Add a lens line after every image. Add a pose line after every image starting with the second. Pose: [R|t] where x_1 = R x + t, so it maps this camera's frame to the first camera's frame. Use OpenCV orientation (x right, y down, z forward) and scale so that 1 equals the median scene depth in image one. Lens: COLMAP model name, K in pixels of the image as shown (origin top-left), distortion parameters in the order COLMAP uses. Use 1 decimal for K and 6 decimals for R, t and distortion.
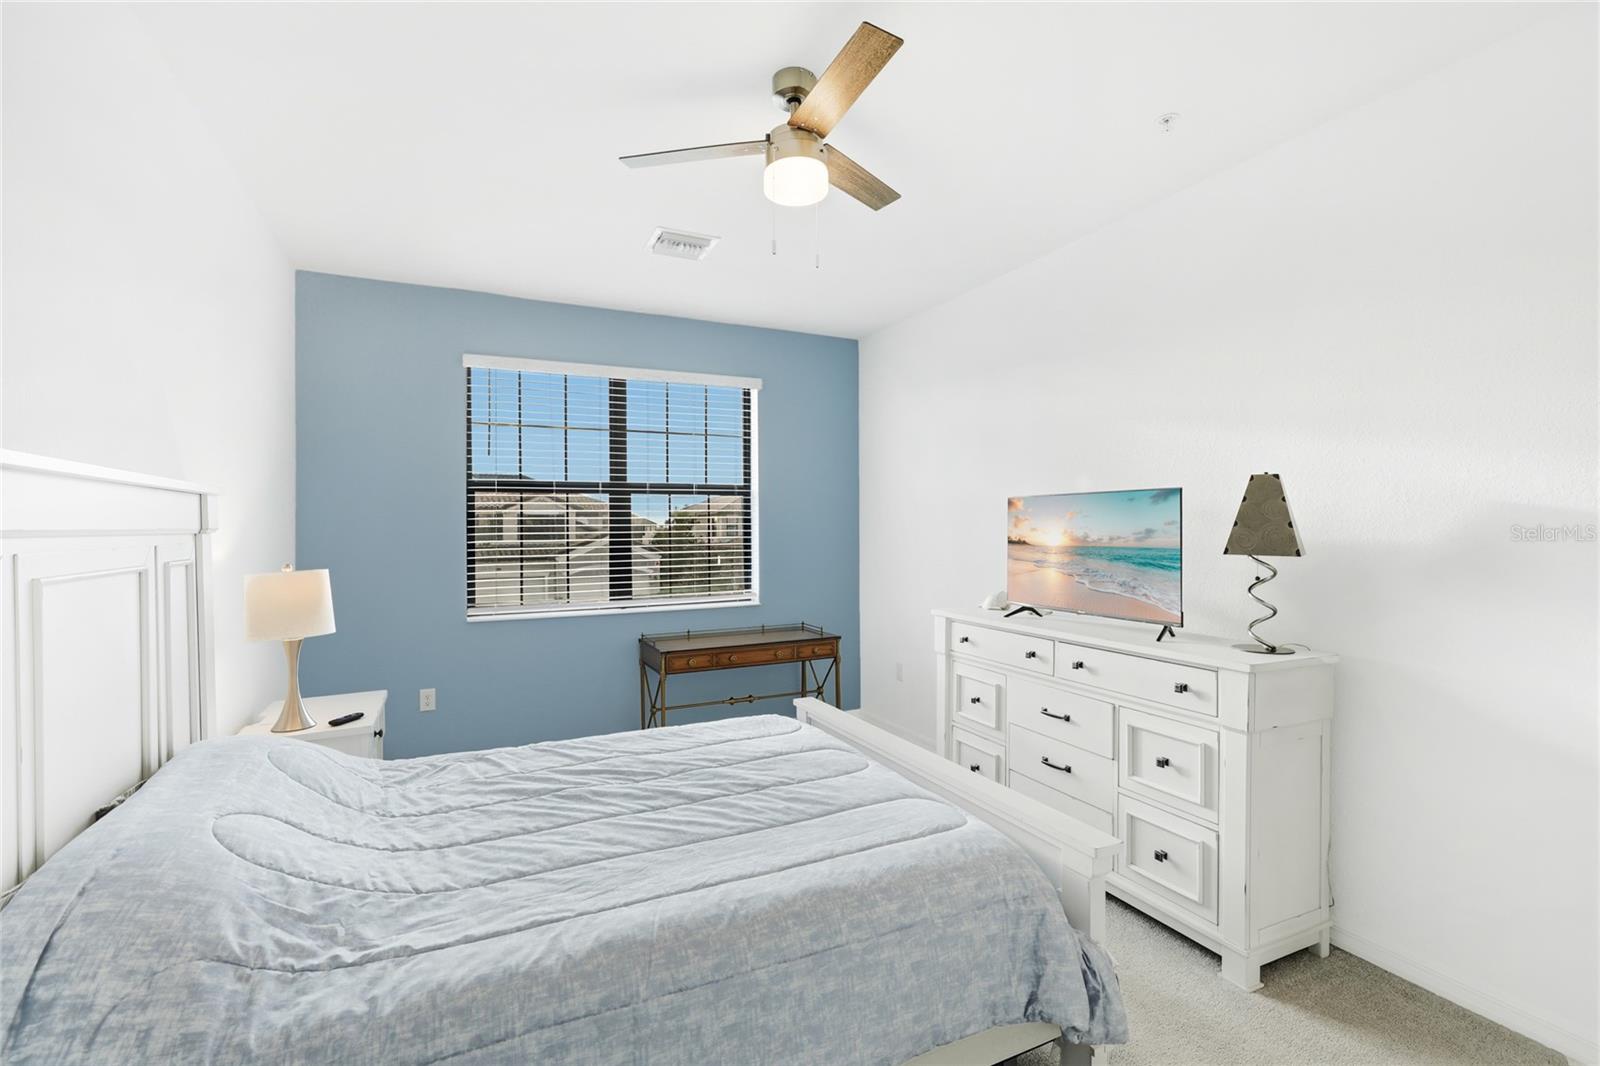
lens RADIAL K [[696.1, 0, 770.9], [0, 696.1, 527.7], [0, 0, 1]] dist [-0.000068, 0.000131]
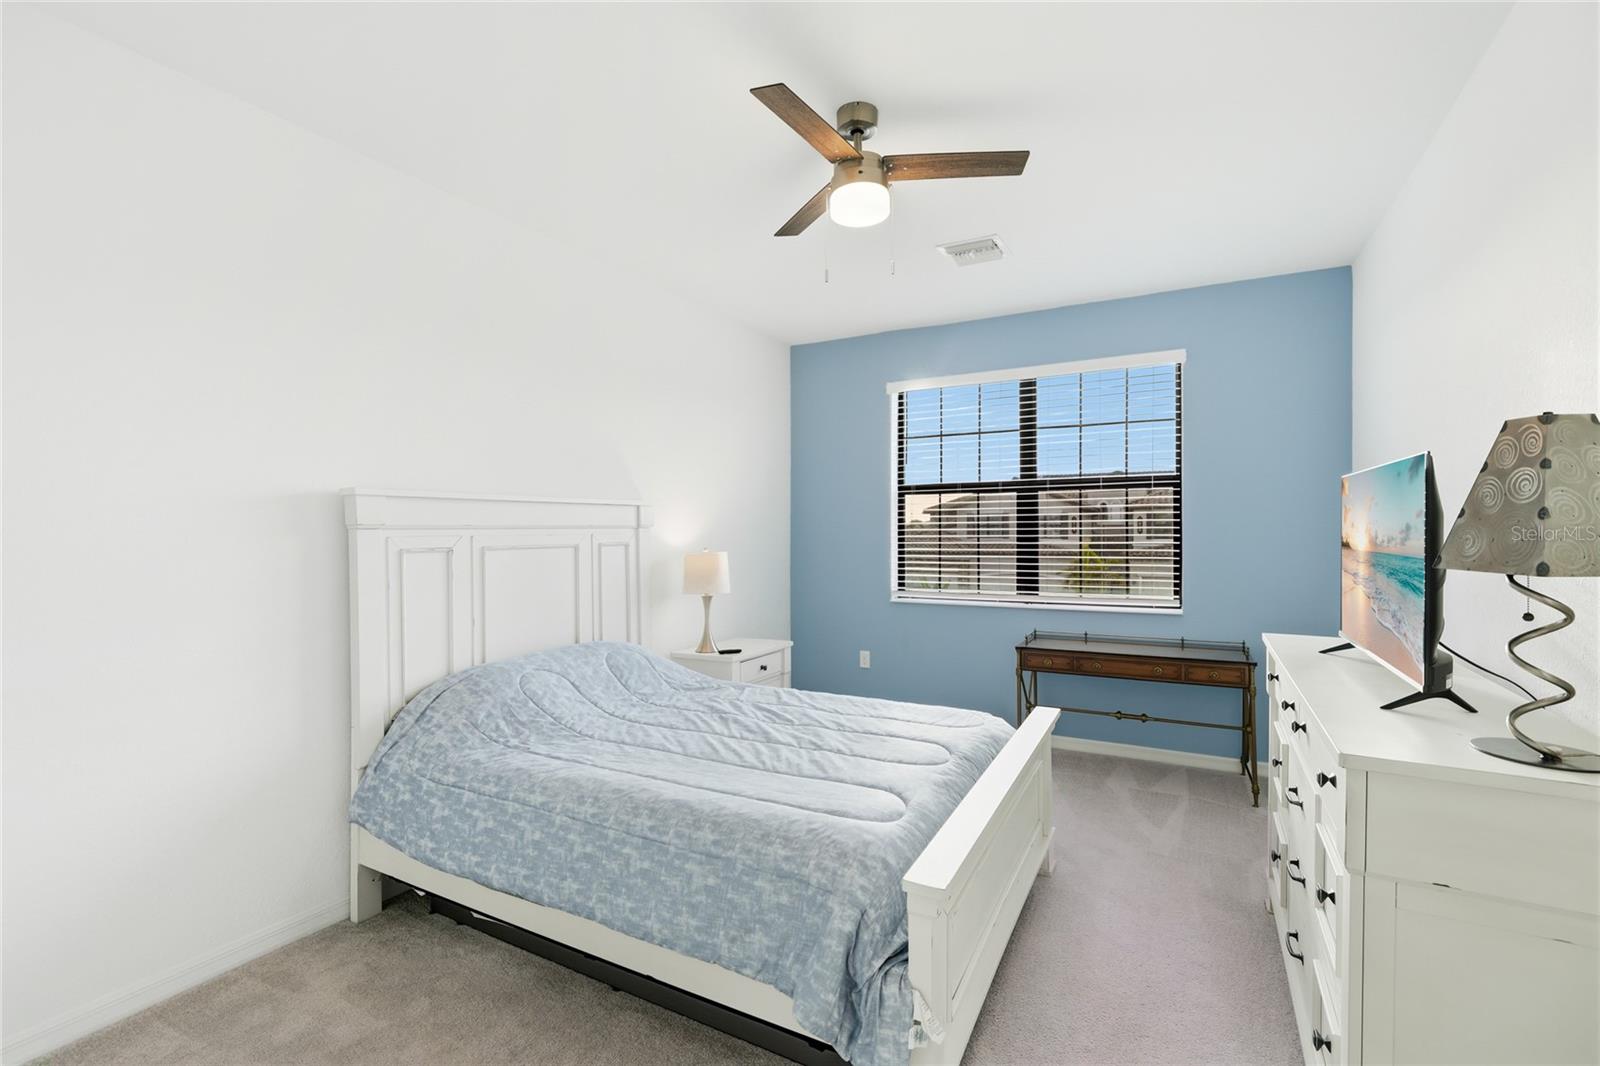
lens RADIAL K [[623.0, 0, 716.8], [0, 623.0, 531.2], [0, 0, 1]] dist [0.007718, 0.000102]
pose [[0.618755, 0.007857, -0.785545, 0.633374], [0.000589, 0.999945, 0.010465, 0.000250], [0.785584, -0.006938, 0.618716, 0.207260]]
